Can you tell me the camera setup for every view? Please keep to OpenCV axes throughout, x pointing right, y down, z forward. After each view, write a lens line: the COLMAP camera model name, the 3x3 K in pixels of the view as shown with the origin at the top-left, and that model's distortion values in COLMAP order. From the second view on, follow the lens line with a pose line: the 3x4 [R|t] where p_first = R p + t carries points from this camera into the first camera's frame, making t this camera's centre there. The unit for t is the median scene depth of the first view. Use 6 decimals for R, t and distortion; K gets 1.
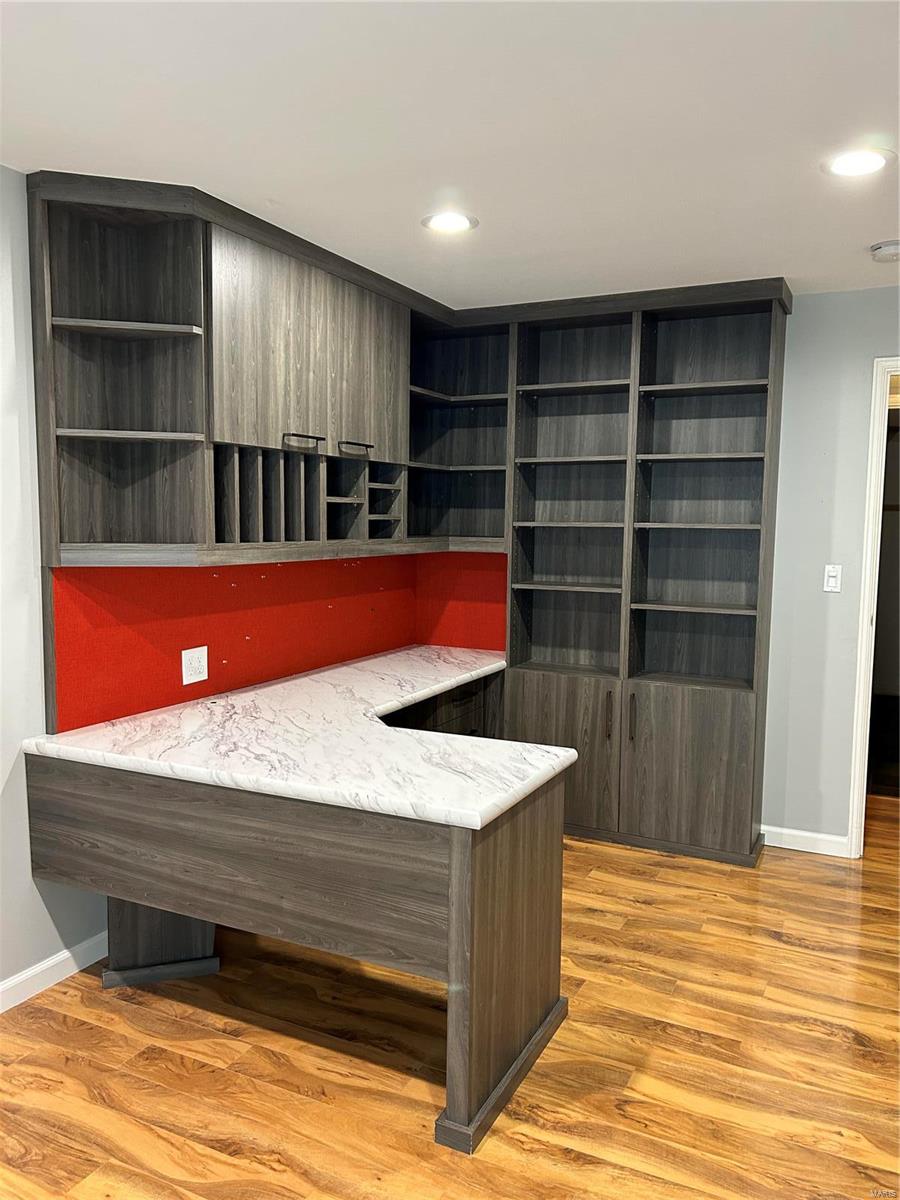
lens RADIAL K [[900.7, 0, 443.1], [0, 900.7, 594.2], [0, 0, 1]] dist [0.005677, -0.016619]
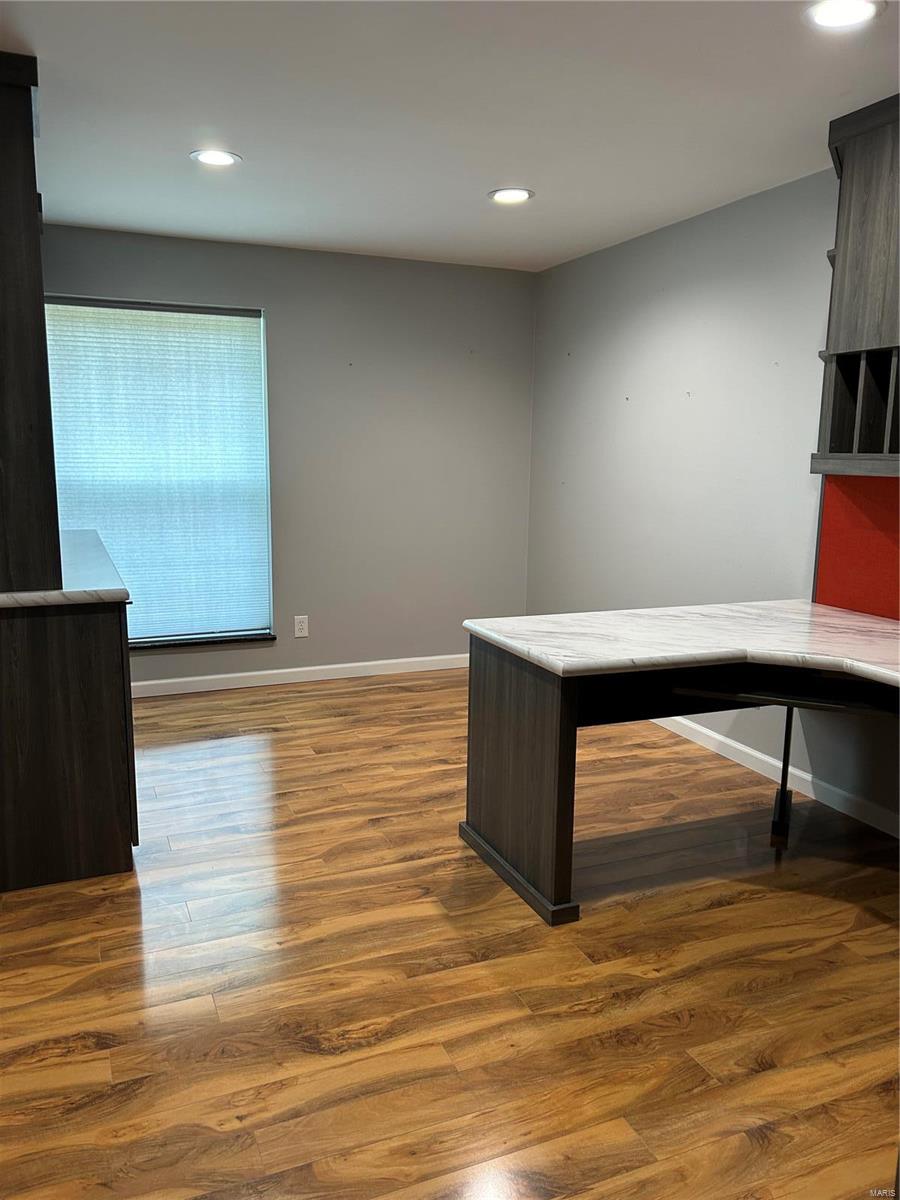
lens RADIAL K [[900.7, 0, 445.3], [0, 900.7, 607.3], [0, 0, 1]] dist [0.005677, -0.016619]
pose [[-0.643300, 0.118219, -0.756432, 0.948979], [-0.084919, 0.970893, 0.223955, -0.086860], [0.760890, 0.208305, -0.614537, 1.495344]]
